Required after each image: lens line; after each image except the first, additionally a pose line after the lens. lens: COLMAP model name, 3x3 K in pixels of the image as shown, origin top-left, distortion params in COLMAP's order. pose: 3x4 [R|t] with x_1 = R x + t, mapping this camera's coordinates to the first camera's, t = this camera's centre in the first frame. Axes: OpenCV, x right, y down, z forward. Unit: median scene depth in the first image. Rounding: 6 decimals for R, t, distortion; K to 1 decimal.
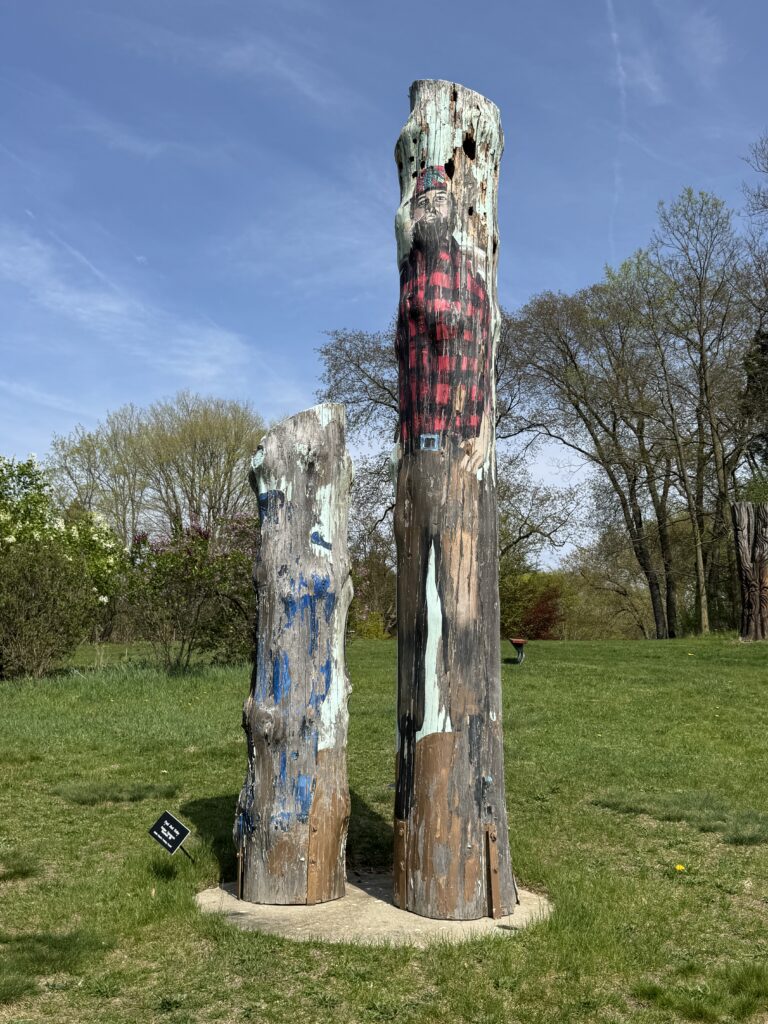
lens RADIAL K [[1046.6, 0, 385.7], [0, 1046.6, 509.6], [0, 0, 1]] dist [0.108395, 0.000000]
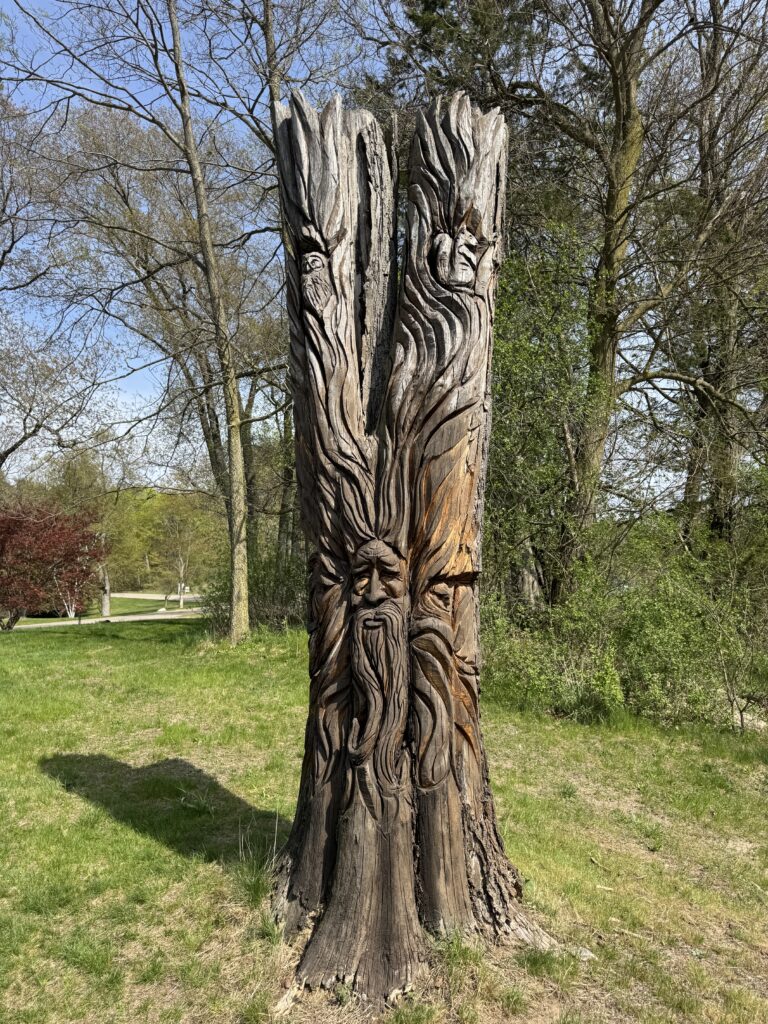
lens RADIAL K [[715.5, 0, 384.7], [0, 715.5, 511.7], [0, 0, 1]] dist [0.004798, 0.000387]
pose [[0.921807, 0.010515, 0.387506, 0.298935], [-0.044078, 0.995992, 0.077826, 0.053359], [-0.385134, -0.088821, 0.918576, 0.881737]]
